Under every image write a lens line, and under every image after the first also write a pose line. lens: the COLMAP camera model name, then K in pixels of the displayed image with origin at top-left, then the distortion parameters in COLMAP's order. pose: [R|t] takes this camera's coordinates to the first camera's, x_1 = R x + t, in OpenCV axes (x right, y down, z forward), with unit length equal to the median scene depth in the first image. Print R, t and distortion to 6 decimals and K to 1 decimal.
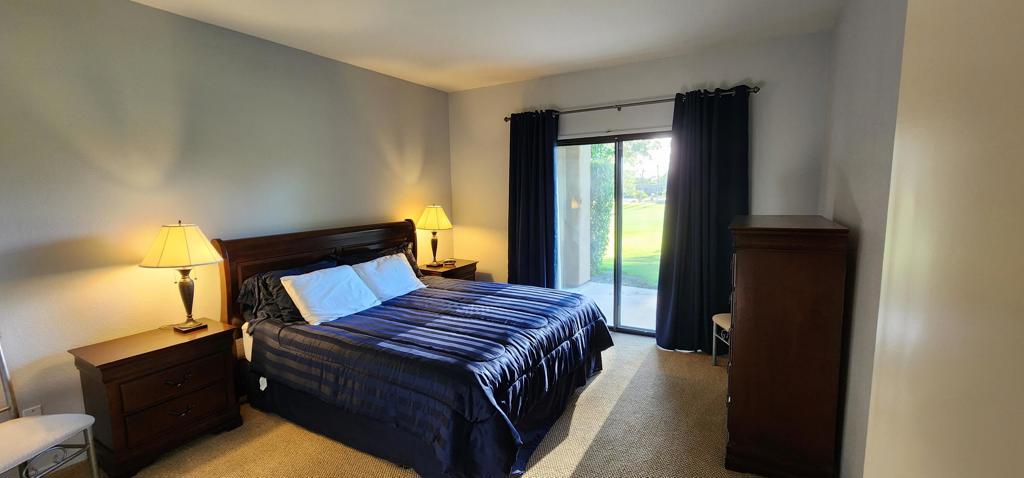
lens RADIAL K [[417.7, 0, 515.4], [0, 417.7, 237.2], [0, 0, 1]] dist [-0.001421, -0.000180]
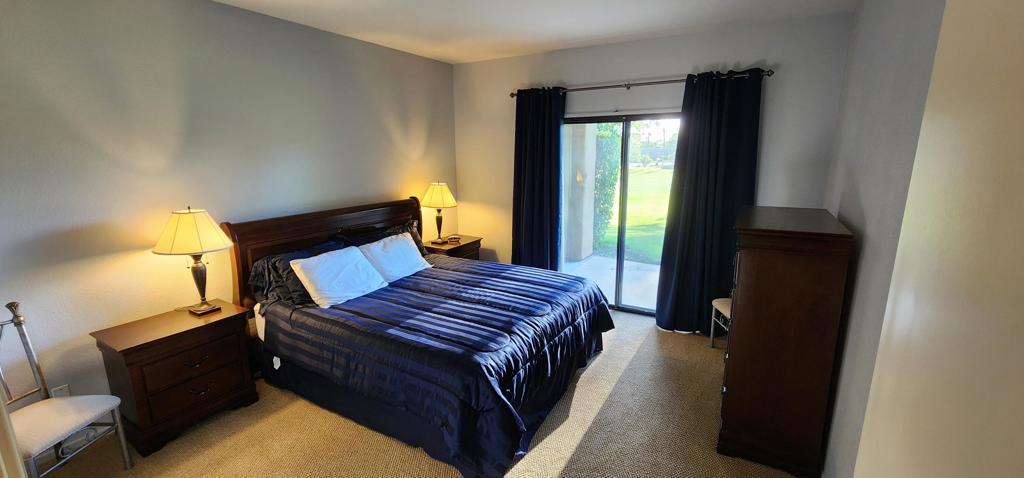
lens RADIAL K [[417.7, 0, 515.6], [0, 417.7, 237.9], [0, 0, 1]] dist [-0.001421, -0.000180]
pose [[0.999889, 0.013951, -0.005259, -0.006778], [-0.013438, 0.996079, 0.087447, -0.056323], [0.006458, -0.087367, 0.996155, -0.006733]]
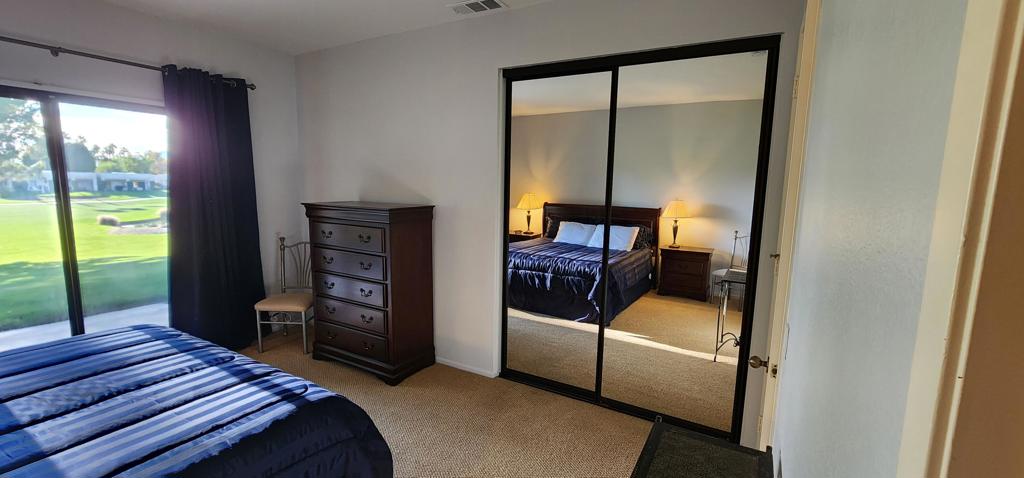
lens RADIAL K [[417.7, 0, 517.3], [0, 417.7, 240.1], [0, 0, 1]] dist [-0.001421, -0.000180]
pose [[0.000428, -0.119378, 0.992849, -0.623486], [0.093074, 0.988544, 0.118820, -0.034696], [-0.995659, 0.092358, 0.011534, 0.407726]]
